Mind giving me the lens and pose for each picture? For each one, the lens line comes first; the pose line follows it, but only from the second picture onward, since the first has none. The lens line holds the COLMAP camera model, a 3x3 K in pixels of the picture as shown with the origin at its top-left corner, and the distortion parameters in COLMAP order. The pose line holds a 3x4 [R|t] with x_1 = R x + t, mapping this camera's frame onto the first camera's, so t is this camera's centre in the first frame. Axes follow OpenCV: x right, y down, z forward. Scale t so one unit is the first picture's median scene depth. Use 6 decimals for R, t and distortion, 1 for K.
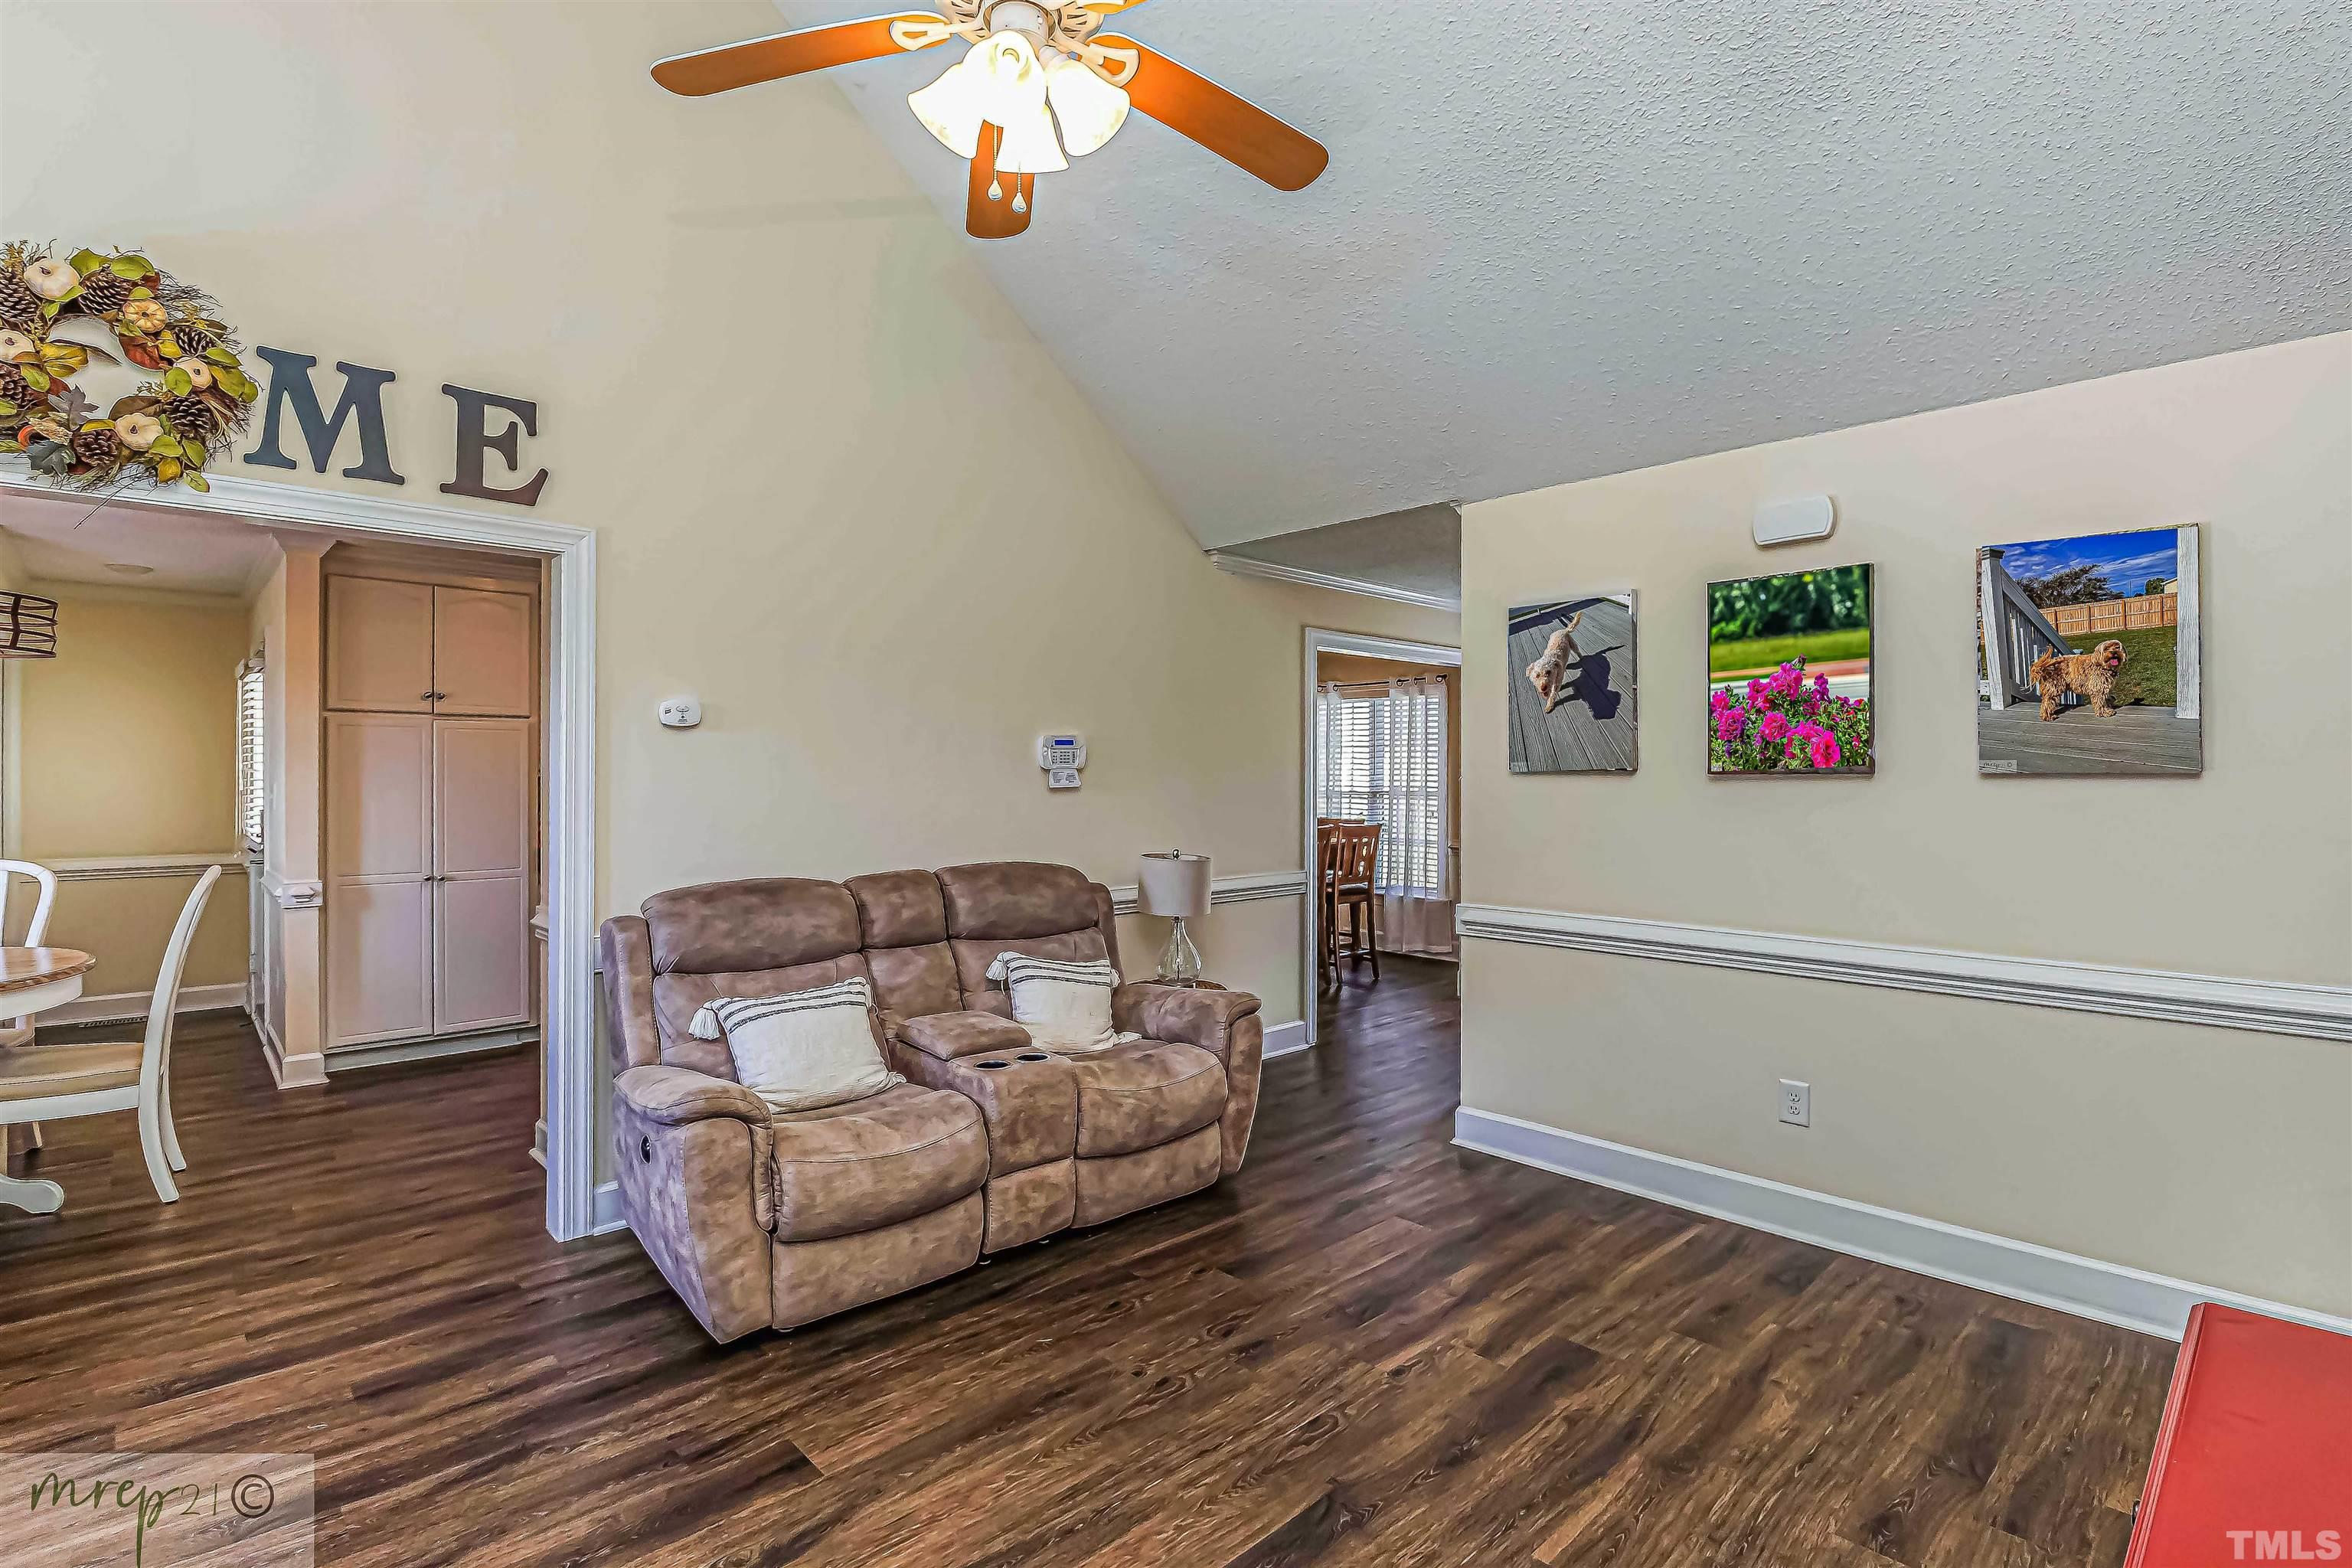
lens RADIAL K [[1100.2, 0, 1190.7], [0, 1100.2, 775.2], [0, 0, 1]] dist [-0.006204, -0.000581]
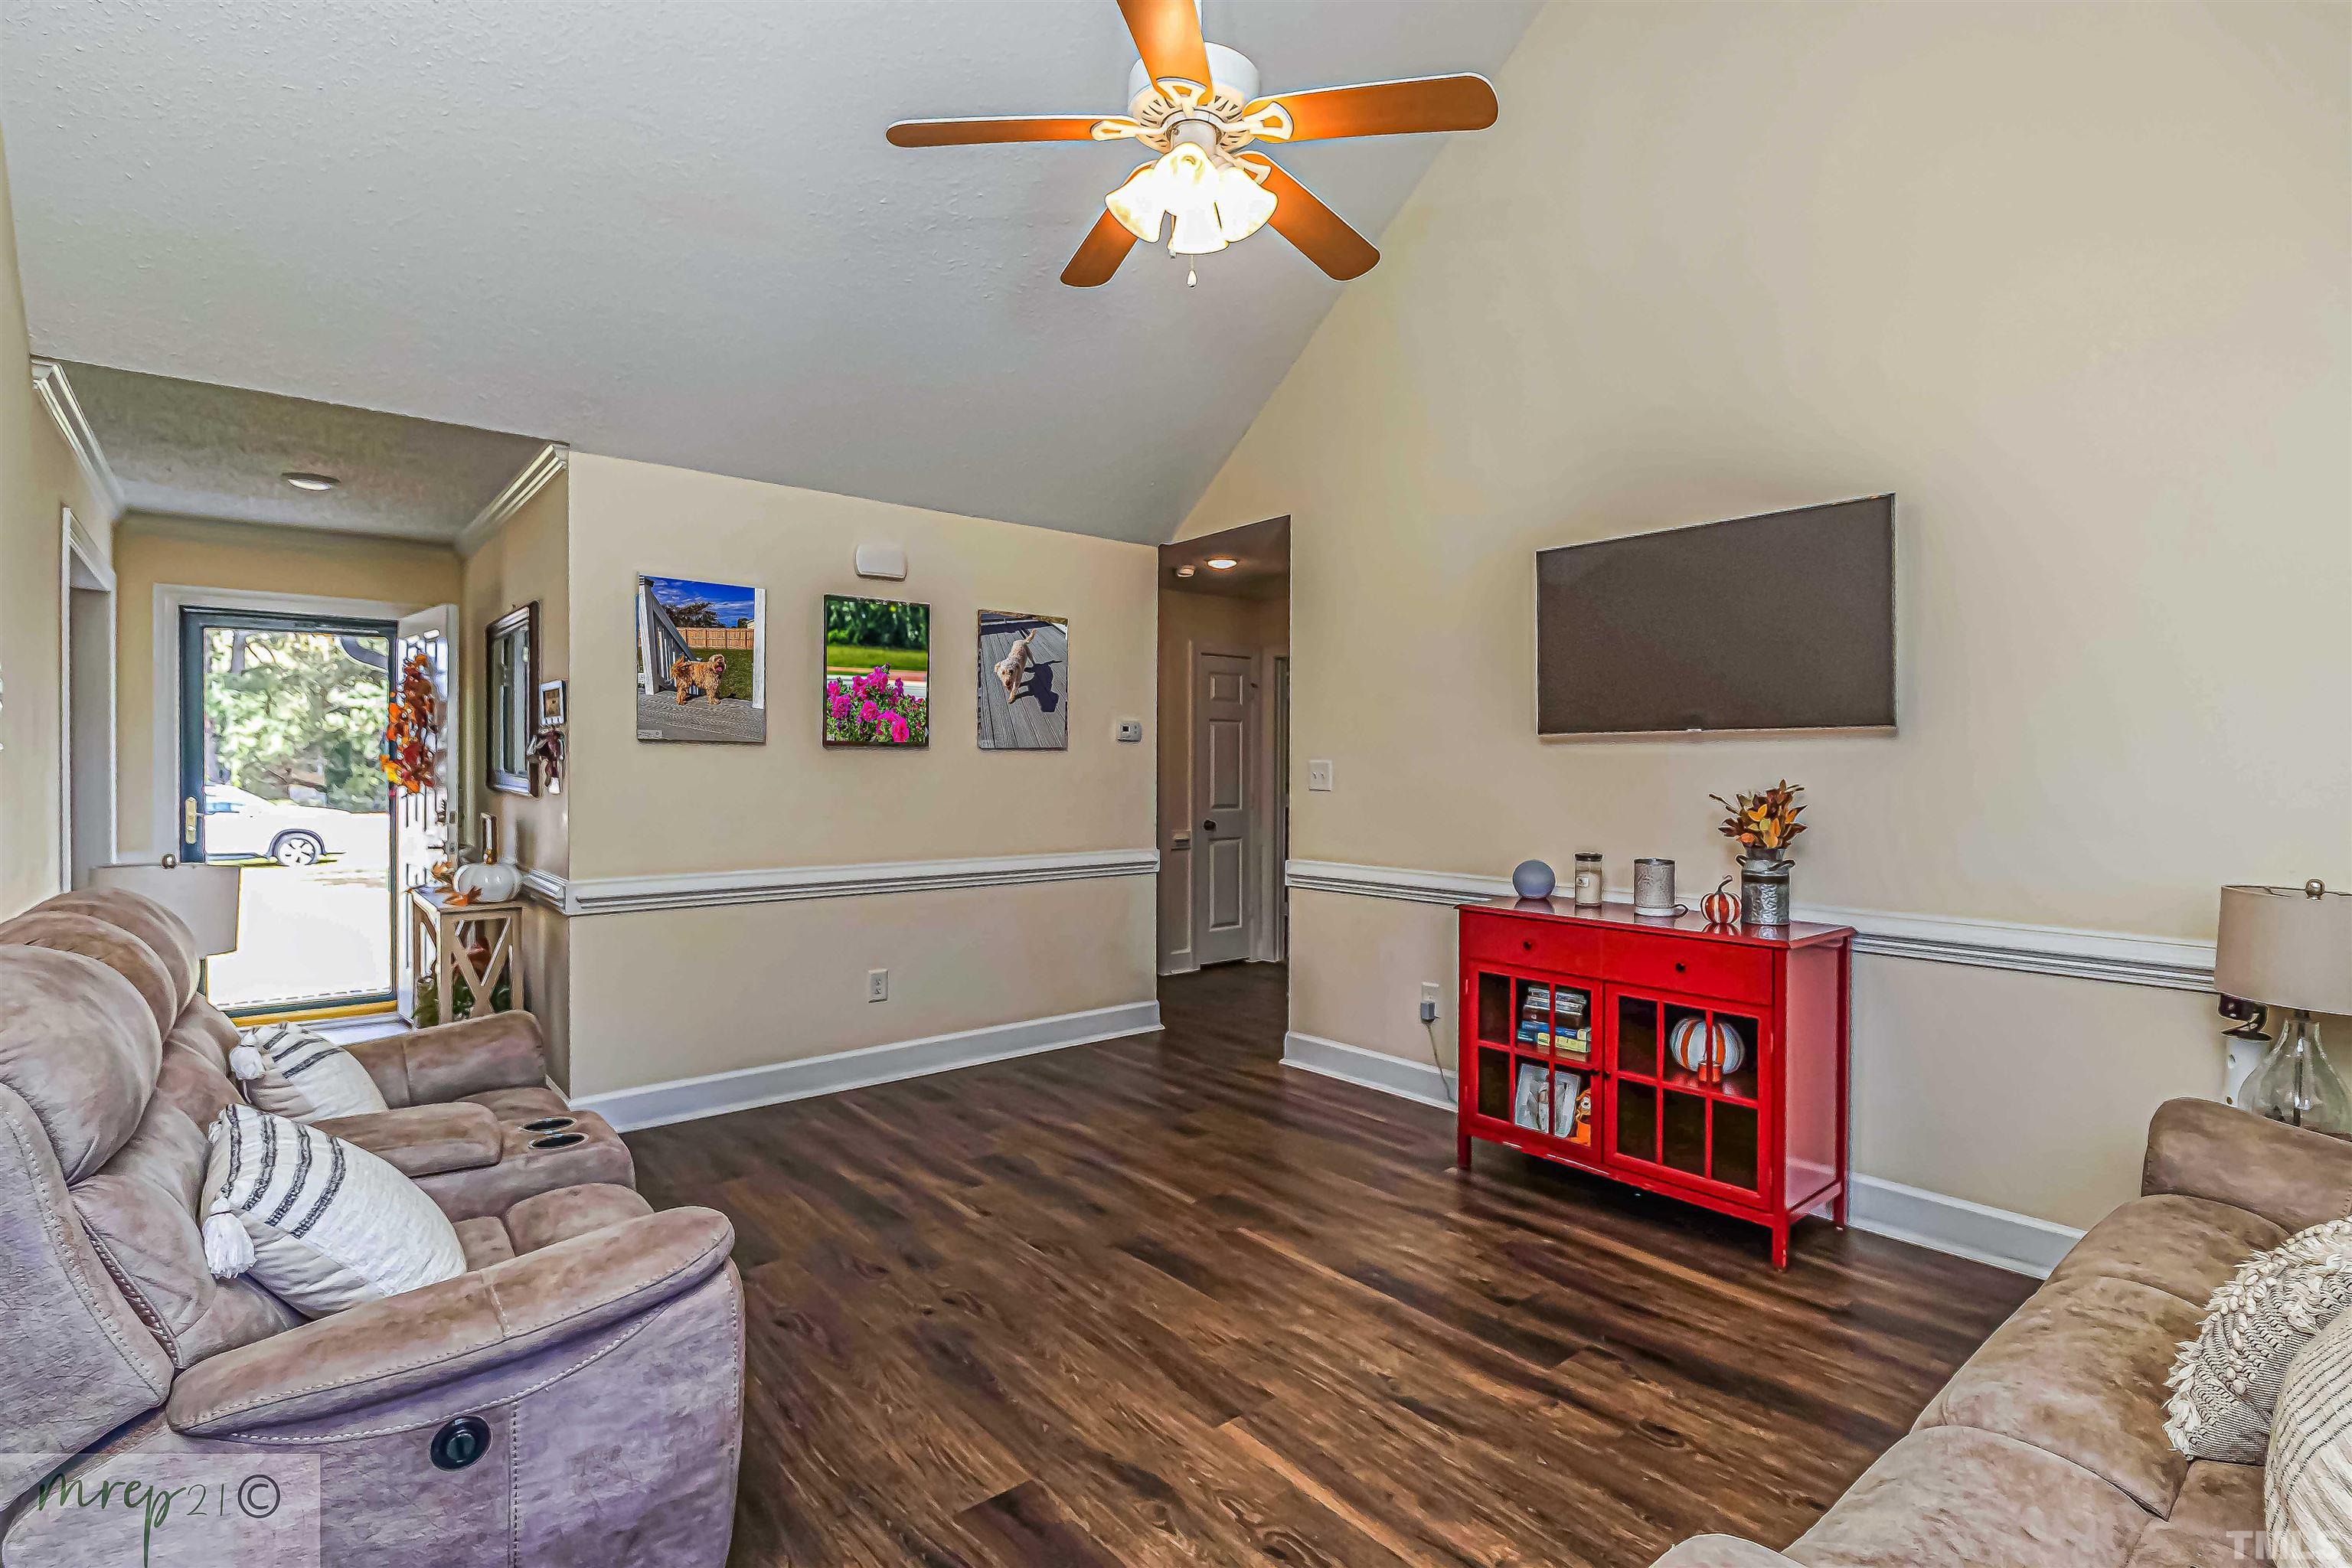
lens RADIAL K [[1100.2, 0, 1190.6], [0, 1100.2, 782.8], [0, 0, 1]] dist [-0.006204, -0.000581]
pose [[0.063604, -0.013935, 0.997878, -0.845210], [-0.007862, 0.999864, 0.014464, 0.020472], [-0.997944, -0.008765, 0.063485, 0.547645]]
